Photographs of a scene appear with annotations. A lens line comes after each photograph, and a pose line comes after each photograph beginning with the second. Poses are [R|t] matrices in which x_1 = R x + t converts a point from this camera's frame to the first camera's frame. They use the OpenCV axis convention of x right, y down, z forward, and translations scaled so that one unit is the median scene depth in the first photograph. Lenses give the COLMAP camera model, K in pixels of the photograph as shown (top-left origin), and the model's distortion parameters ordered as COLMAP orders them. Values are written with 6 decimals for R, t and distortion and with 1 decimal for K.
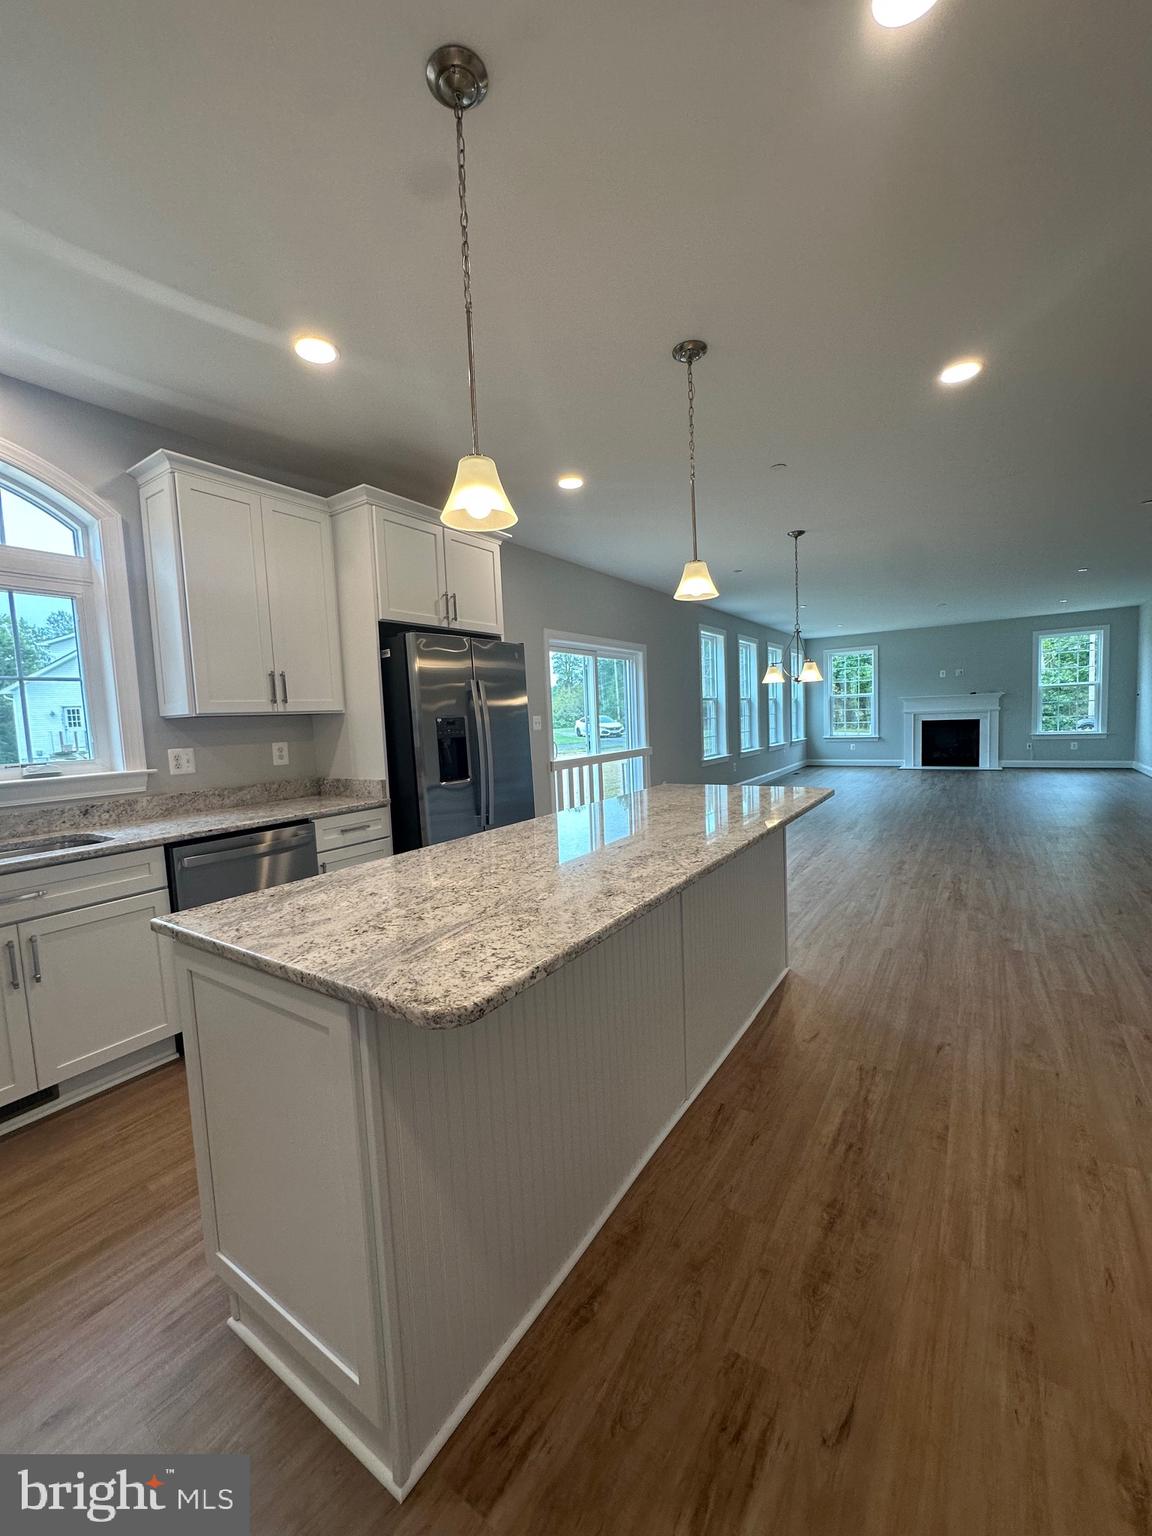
lens RADIAL K [[612.1, 0, 576.1], [0, 612.1, 765.9], [0, 0, 1]] dist [-0.002319, 0.000299]
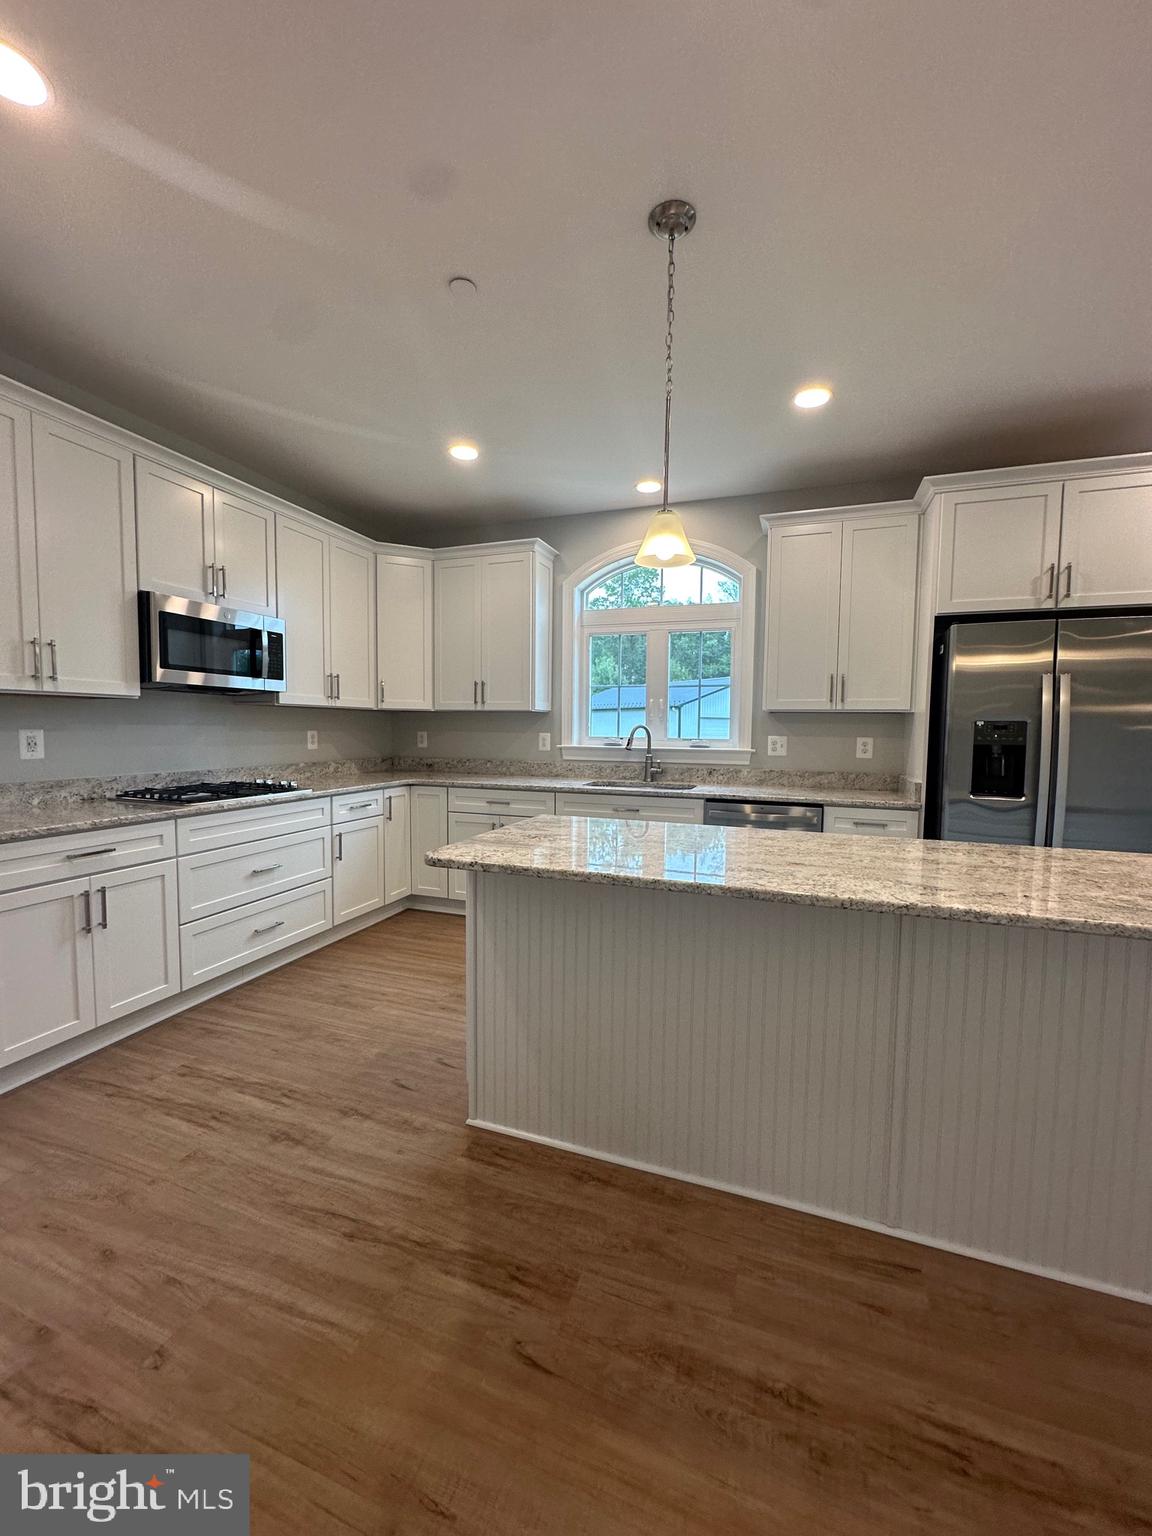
lens RADIAL K [[609.4, 0, 574.6], [0, 609.4, 770.2], [0, 0, 1]] dist [-0.007883, 0.000029]
pose [[0.235217, 0.115480, -0.965058, 0.542801], [-0.101048, 0.990441, 0.093888, -0.036641], [0.966676, 0.075433, 0.244638, 0.282243]]
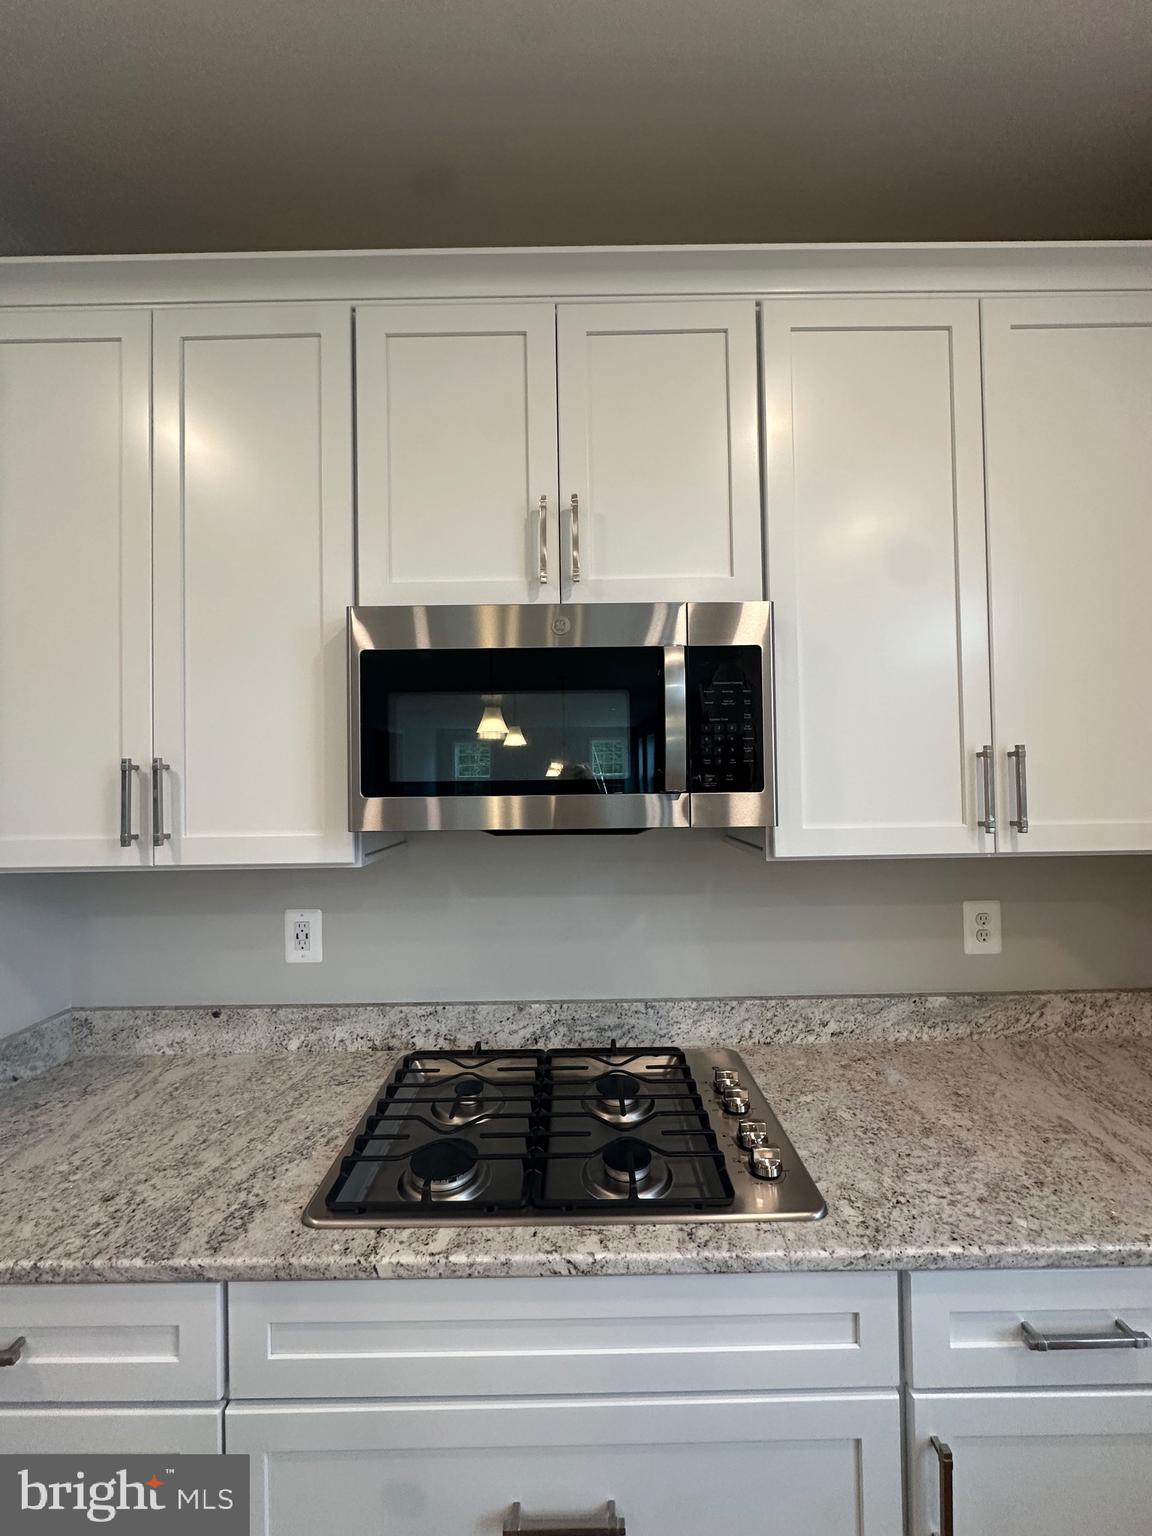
lens RADIAL K [[609.4, 0, 574.6], [0, 609.4, 770.2], [0, 0, 1]] dist [-0.007883, 0.000029]
pose [[-0.829023, 0.047255, -0.557214, -0.446570], [0.006188, 0.997138, 0.075356, -0.082640], [0.559180, 0.059024, -0.826943, 0.251606]]
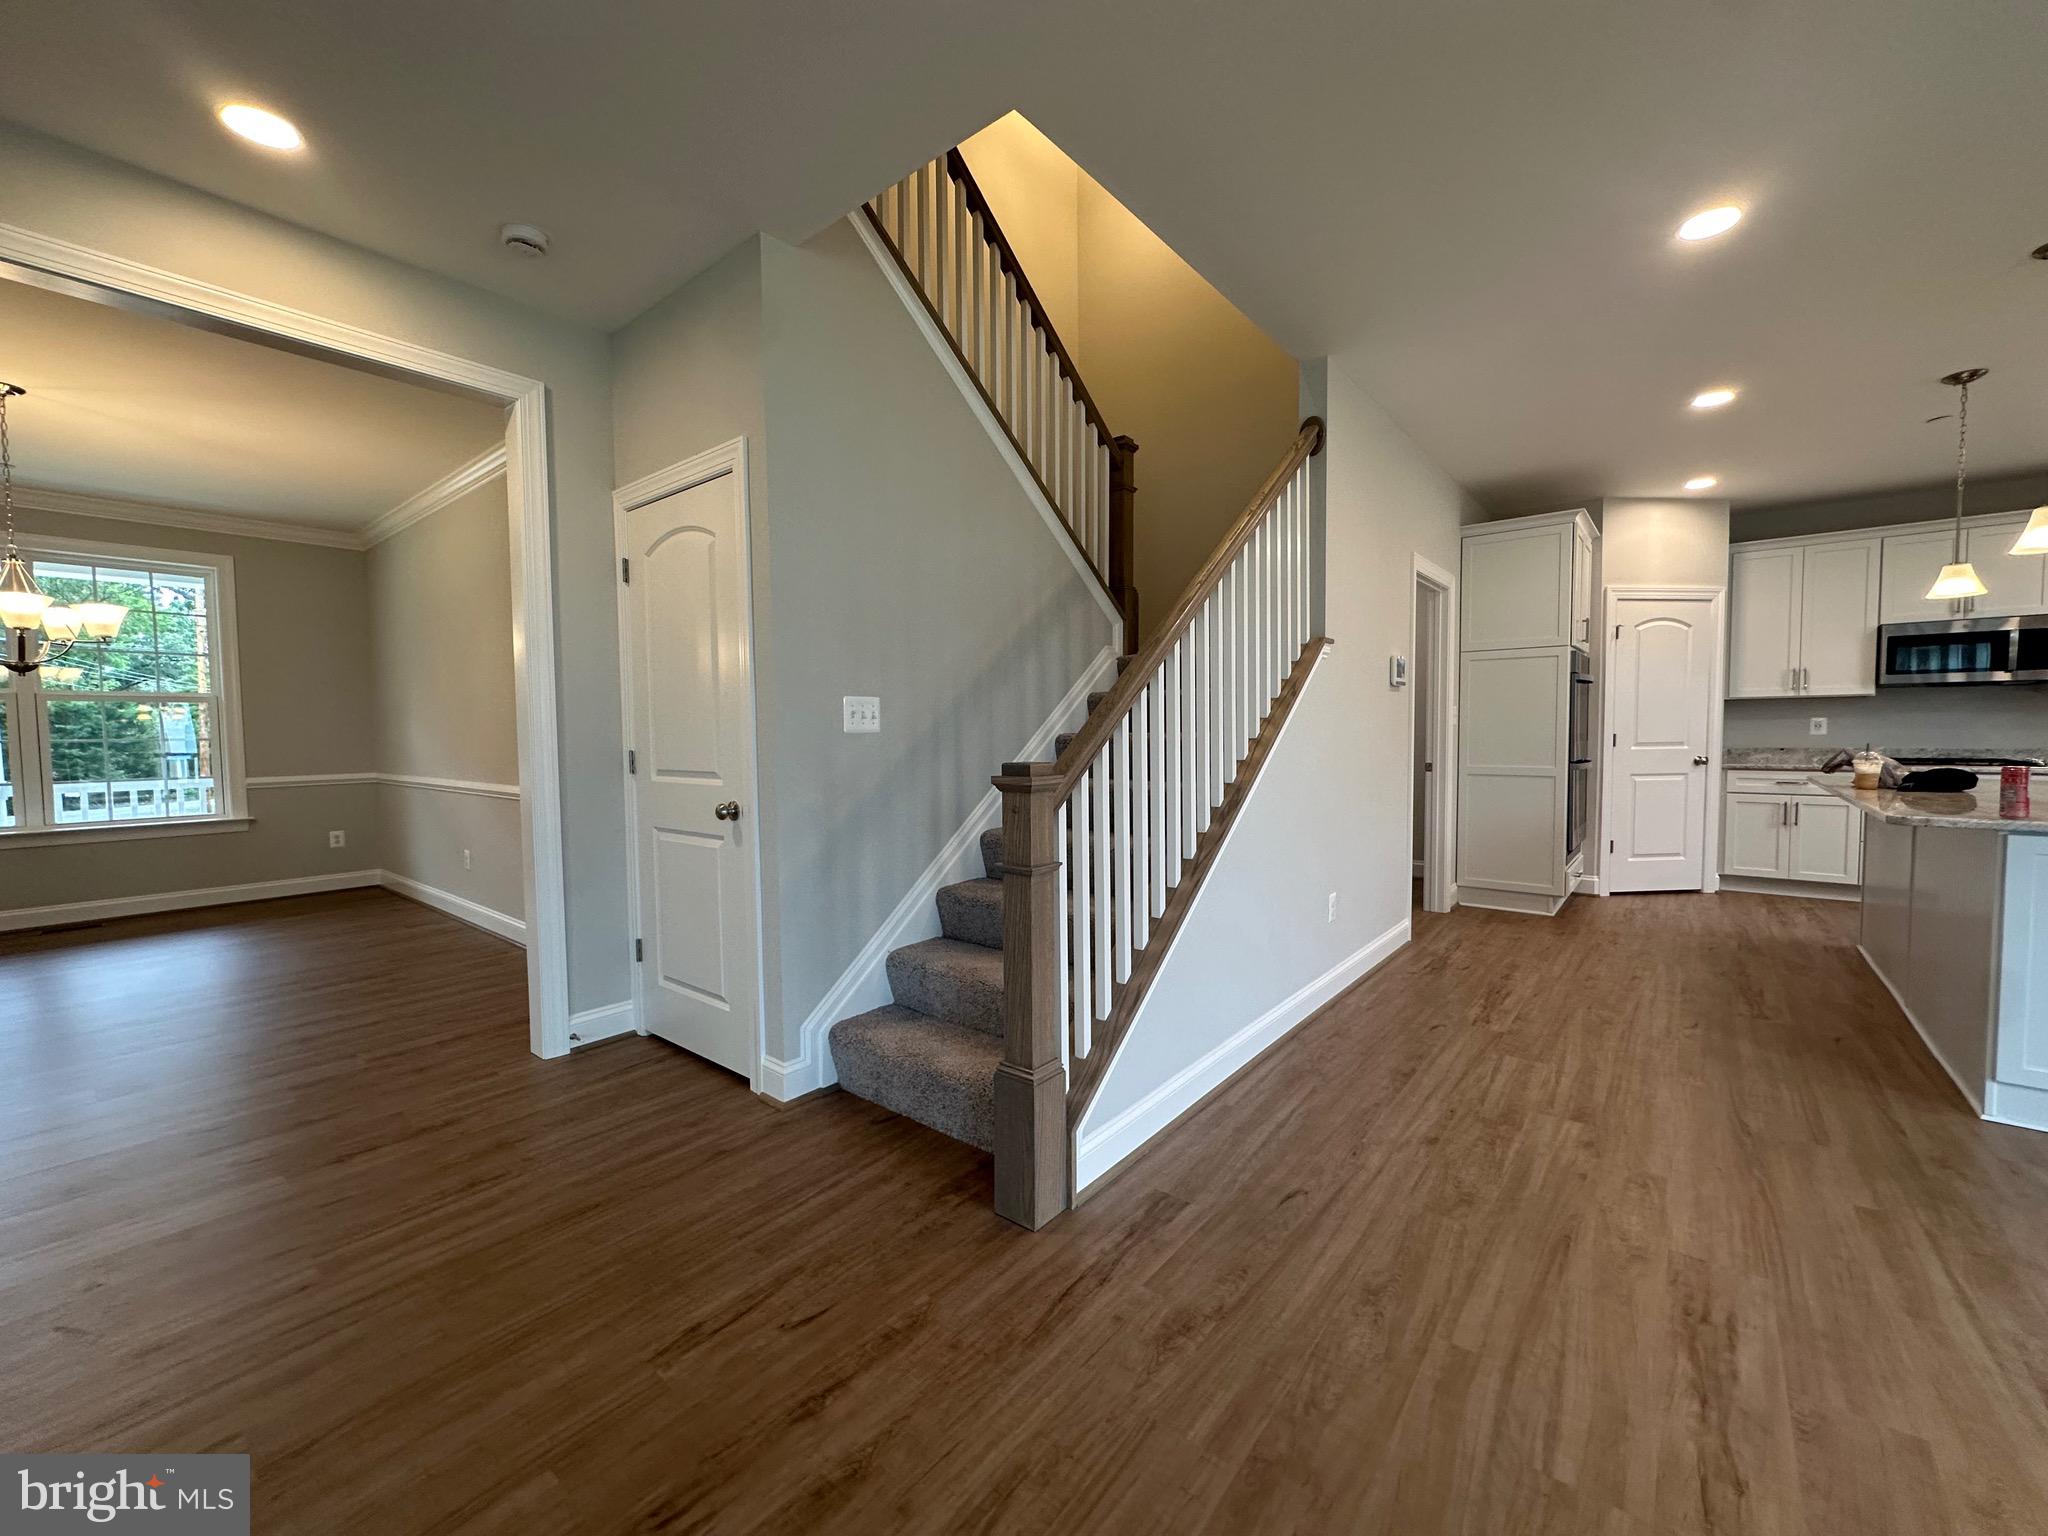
lens RADIAL K [[817.8, 0, 1023.3], [0, 817.8, 769.7], [0, 0, 1]] dist [-0.003351, 0.000446]
pose [[-0.993627, 0.049204, 0.101416, 1.289012], [0.061960, 0.989999, 0.126737, -0.187564], [-0.094166, 0.132213, -0.986738, 1.988138]]
